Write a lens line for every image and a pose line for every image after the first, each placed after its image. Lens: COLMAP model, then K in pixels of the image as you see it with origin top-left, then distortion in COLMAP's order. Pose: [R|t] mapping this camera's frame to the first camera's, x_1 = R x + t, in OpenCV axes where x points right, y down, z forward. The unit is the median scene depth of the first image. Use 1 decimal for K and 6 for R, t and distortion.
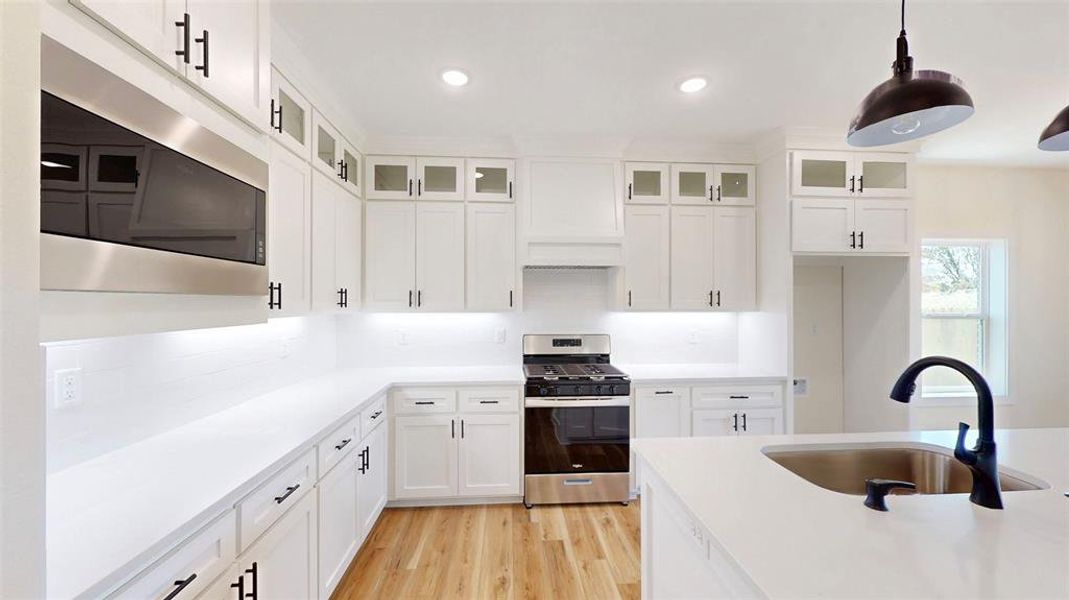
lens RADIAL K [[393.6, 0, 534.9], [0, 393.6, 303.6], [0, 0, 1]] dist [0.001440, 0.000072]
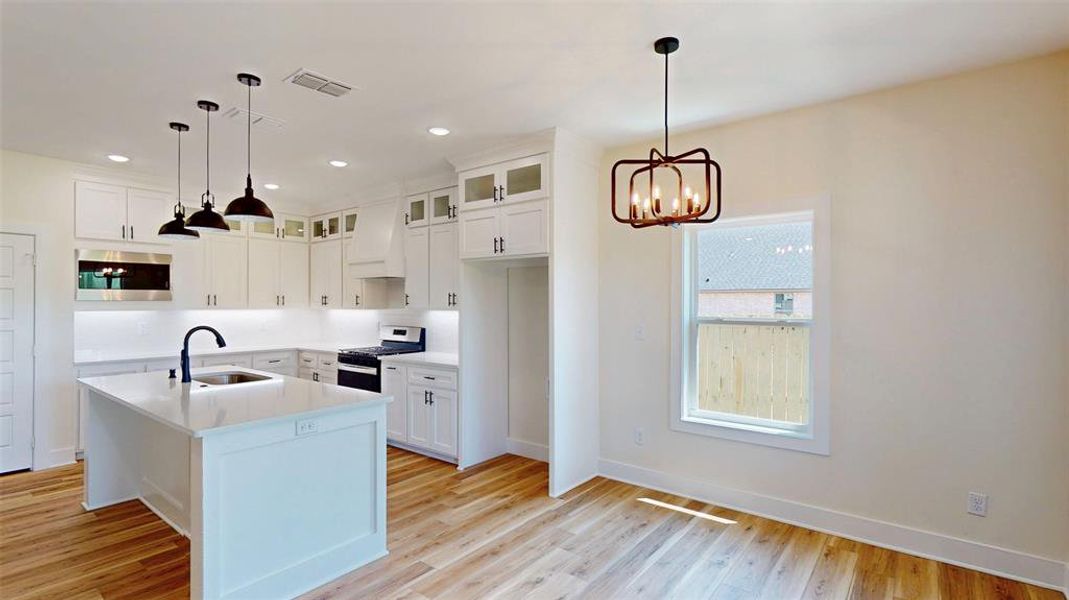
lens RADIAL K [[496.8, 0, 536.6], [0, 496.8, 302.1], [0, 0, 1]] dist [0.001833, -0.000272]
pose [[0.736139, -0.000898, -0.676830, 1.818675], [0.000375, 1.000000, -0.000919, -0.002951], [0.676831, 0.000422, 0.736139, 0.063515]]
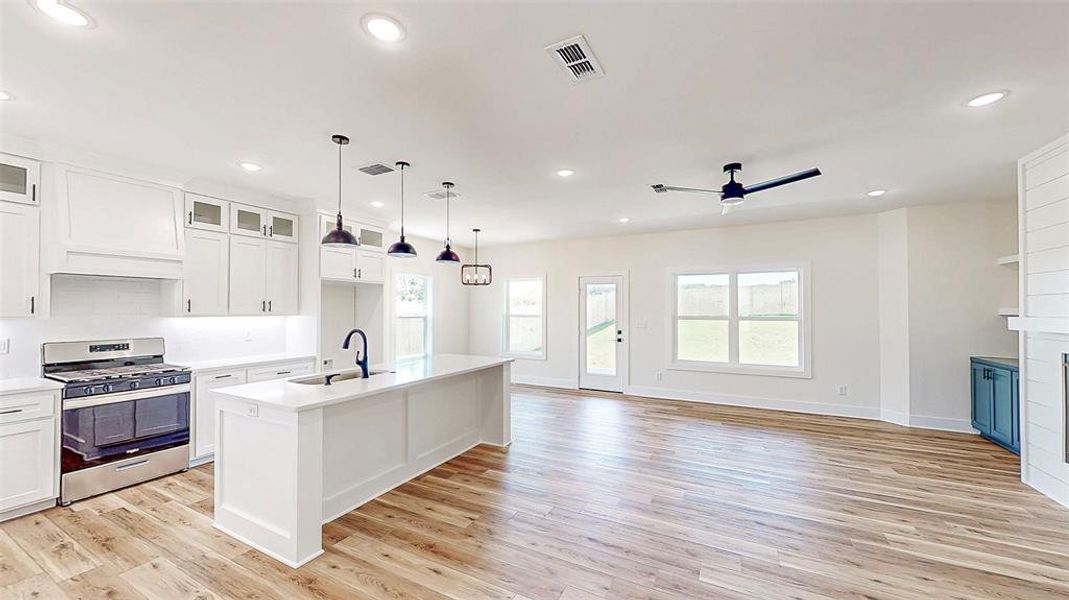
lens RADIAL K [[393.6, 0, 534.9], [0, 393.6, 303.6], [0, 0, 1]] dist [0.001440, 0.000072]
pose [[0.525432, 0.012567, 0.850743, -0.247472], [-0.000514, 0.999895, -0.014453, -0.002706], [-0.850836, 0.007157, 0.525383, -0.579257]]
